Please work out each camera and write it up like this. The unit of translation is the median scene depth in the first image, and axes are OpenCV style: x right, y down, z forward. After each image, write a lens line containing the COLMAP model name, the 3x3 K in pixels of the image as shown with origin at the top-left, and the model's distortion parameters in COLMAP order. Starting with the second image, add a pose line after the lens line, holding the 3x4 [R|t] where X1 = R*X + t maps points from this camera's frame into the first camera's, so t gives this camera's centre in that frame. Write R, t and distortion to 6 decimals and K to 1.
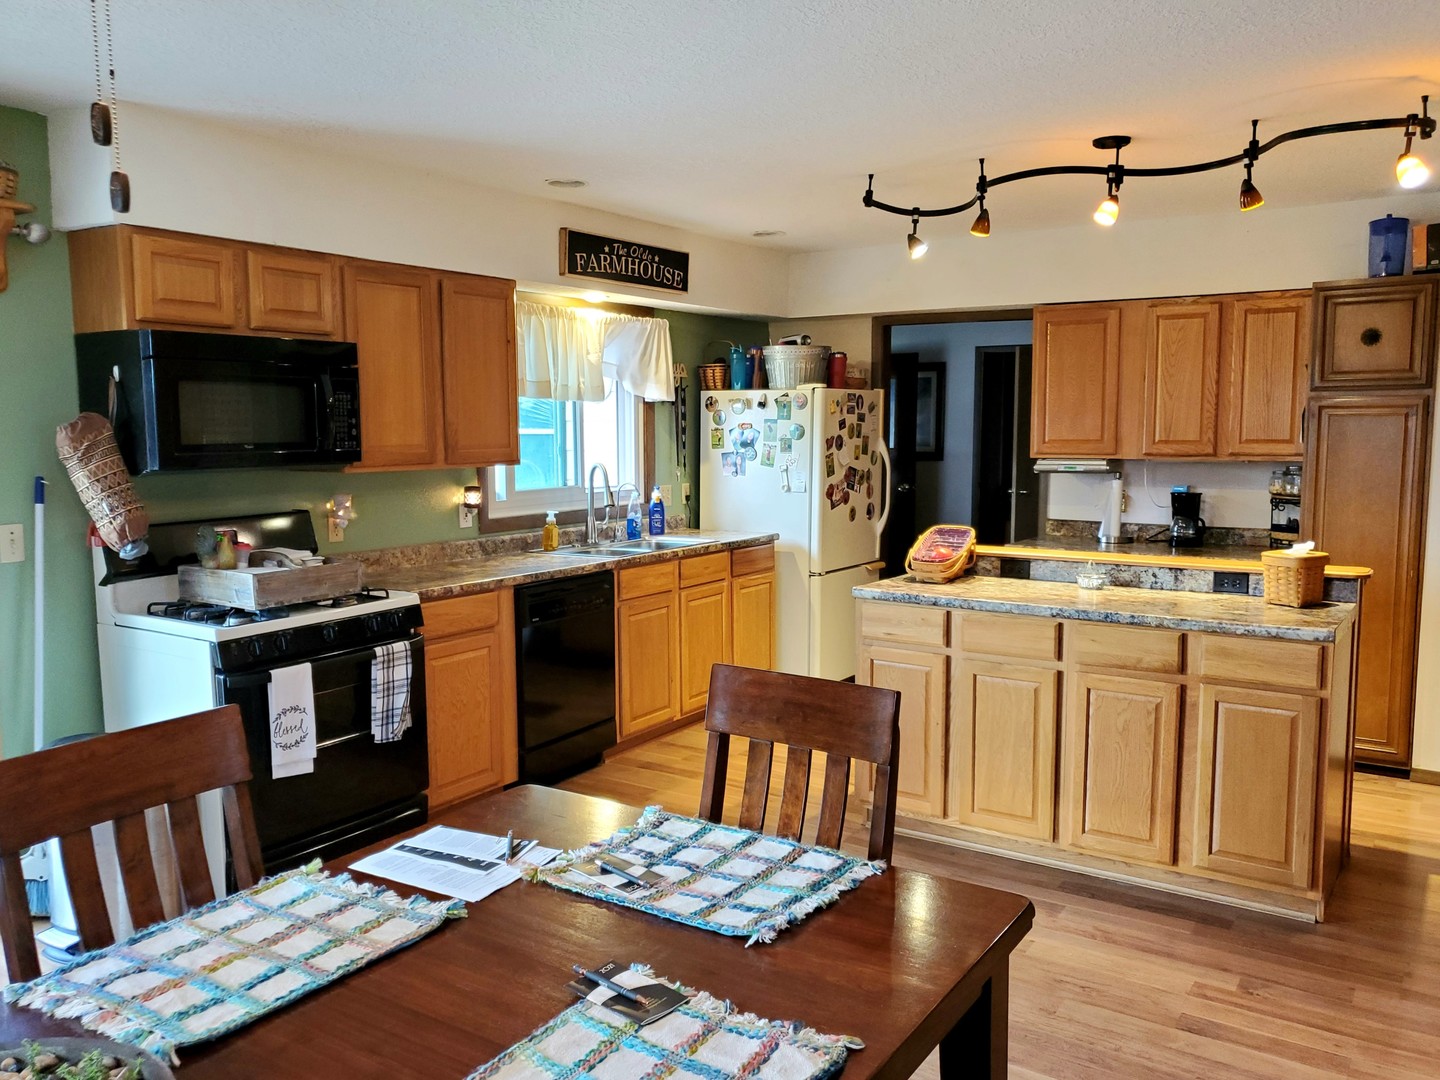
lens RADIAL K [[1141.3, 0, 710.1], [0, 1141.3, 544.0], [0, 0, 1]] dist [0.055847, -0.029438]
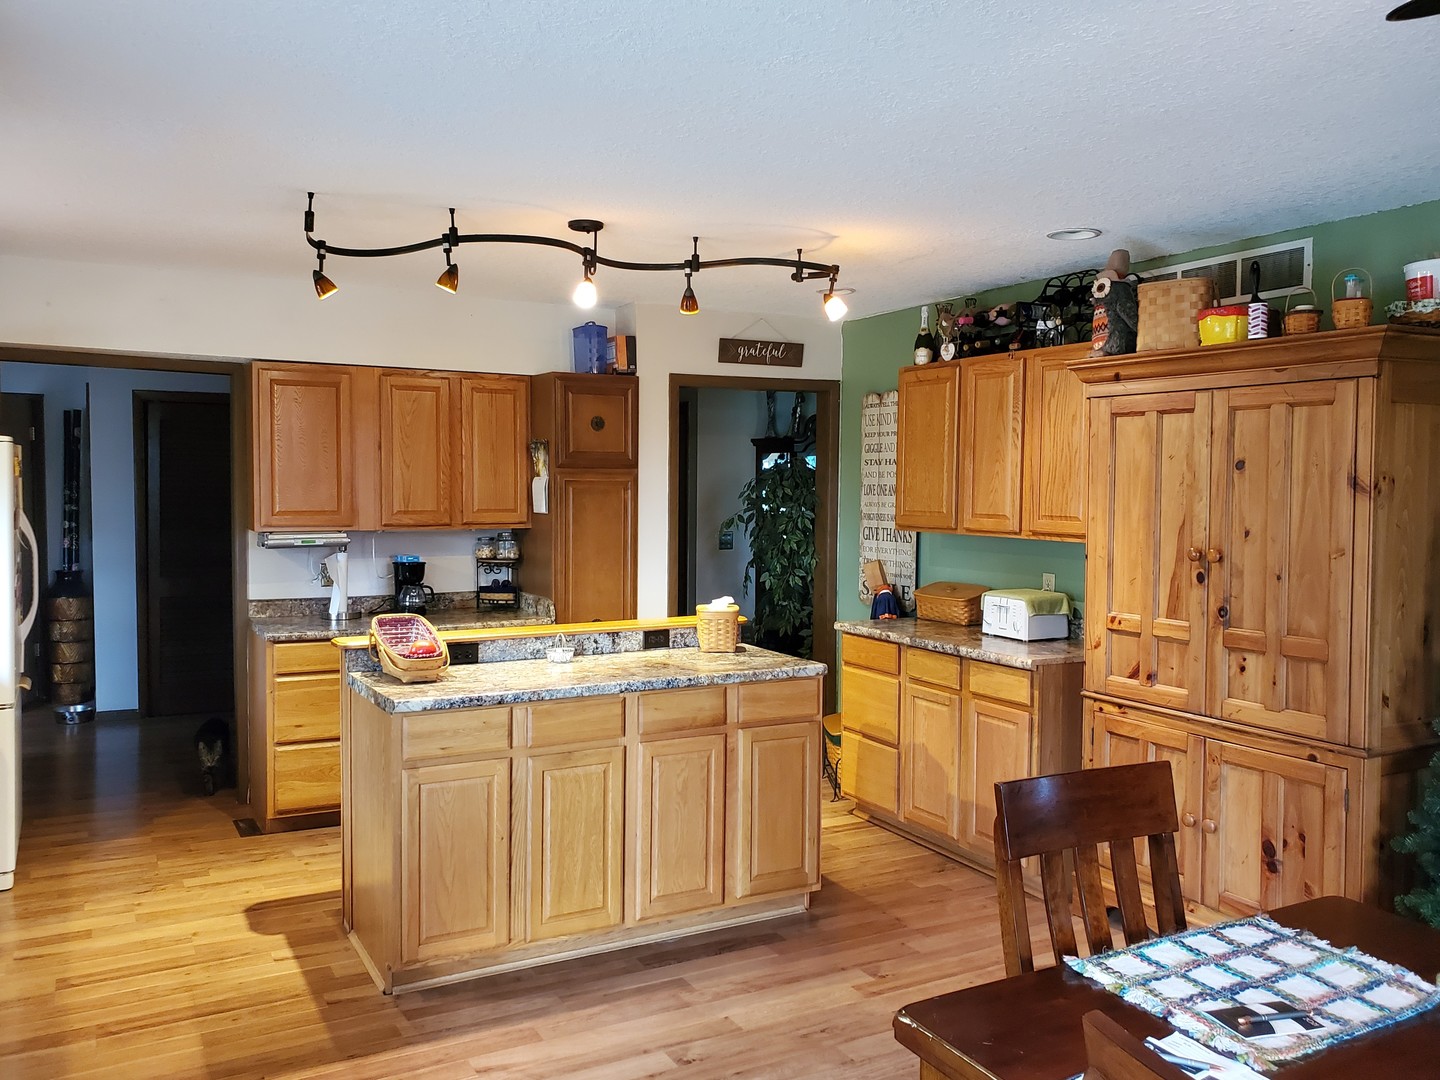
lens RADIAL K [[1141.3, 0, 710.3], [0, 1141.3, 535.3], [0, 0, 1]] dist [0.055847, -0.029438]
pose [[0.484492, -0.037011, 0.874012, -0.469950], [0.088936, 0.996012, -0.007123, -0.052567], [-0.870263, 0.081182, 0.485852, 0.401026]]
